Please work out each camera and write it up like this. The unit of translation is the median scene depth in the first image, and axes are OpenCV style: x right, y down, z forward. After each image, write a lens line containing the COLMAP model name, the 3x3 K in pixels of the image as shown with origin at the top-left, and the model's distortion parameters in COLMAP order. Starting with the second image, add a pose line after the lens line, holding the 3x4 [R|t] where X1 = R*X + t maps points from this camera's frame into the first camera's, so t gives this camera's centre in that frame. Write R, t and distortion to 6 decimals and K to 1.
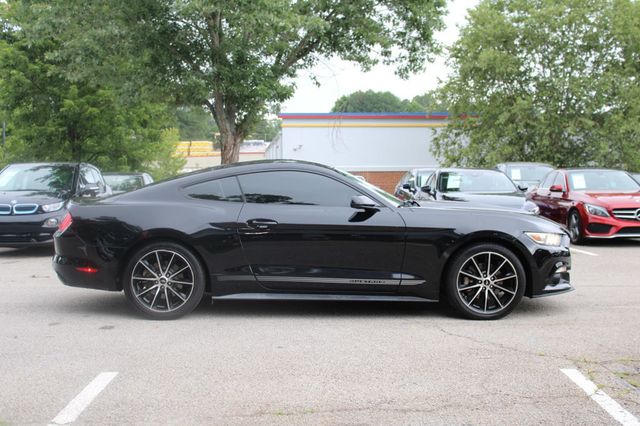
lens RADIAL K [[831.8, 0, 320.0], [0, 831.8, 213.0], [0, 0, 1]] dist [-0.006259, -0.066257]
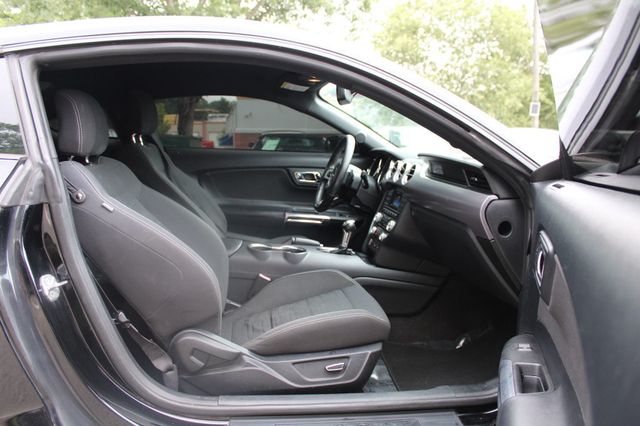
lens RADIAL K [[562.6, 0, 320.0], [0, 562.6, 213.0], [0, 0, 1]] dist [-0.150849, 0.154734]
pose [[0.995107, -0.001220, 0.098799, -0.003302], [-0.007035, 0.996511, 0.083161, -0.000462], [-0.098555, -0.083449, 0.991626, 0.157262]]
